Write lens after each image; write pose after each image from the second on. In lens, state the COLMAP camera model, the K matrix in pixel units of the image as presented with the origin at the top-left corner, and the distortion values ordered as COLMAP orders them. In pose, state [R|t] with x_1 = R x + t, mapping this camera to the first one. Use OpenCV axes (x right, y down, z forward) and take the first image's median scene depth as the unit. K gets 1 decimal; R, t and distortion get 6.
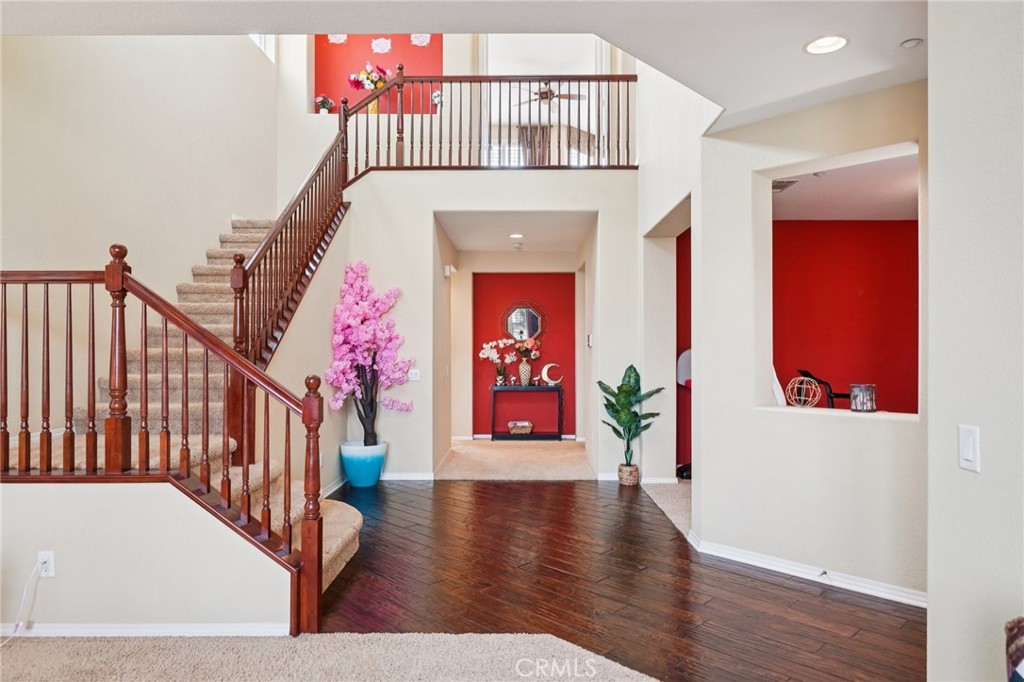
lens RADIAL K [[615.2, 0, 512.0], [0, 615.2, 341.0], [0, 0, 1]] dist [-0.000059, -0.000554]
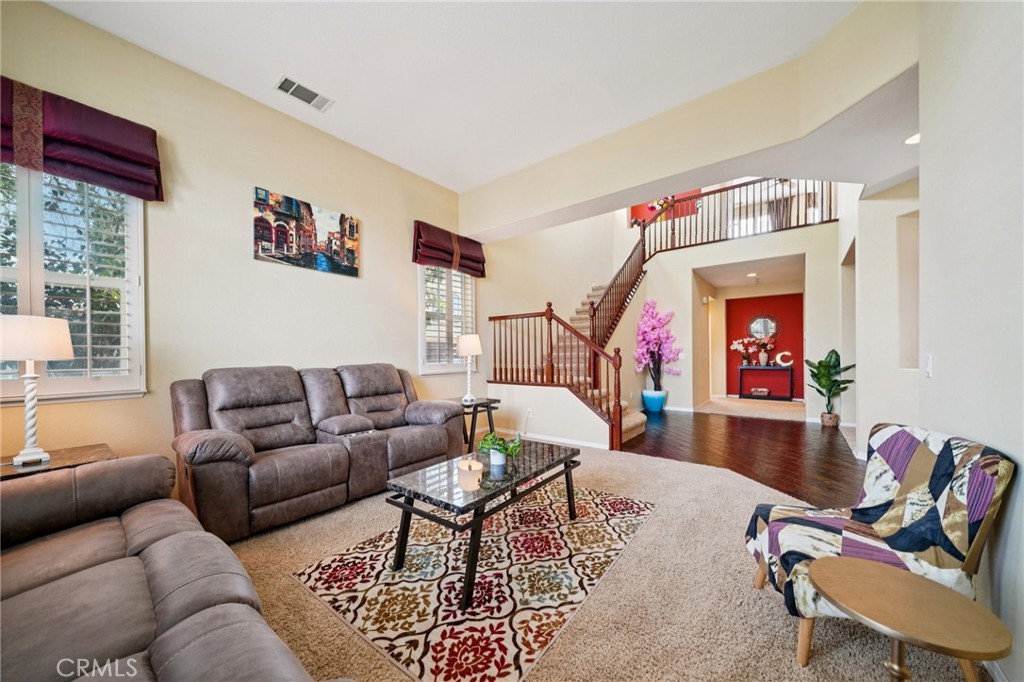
lens RADIAL K [[354.7, 0, 512.0], [0, 354.7, 341.0], [0, 0, 1]] dist [0.000672, 0.000014]
pose [[0.781430, -0.025177, -0.623485, 0.117516], [0.011197, 0.999591, -0.026331, 0.031507], [0.623892, 0.013594, 0.781392, -0.186115]]
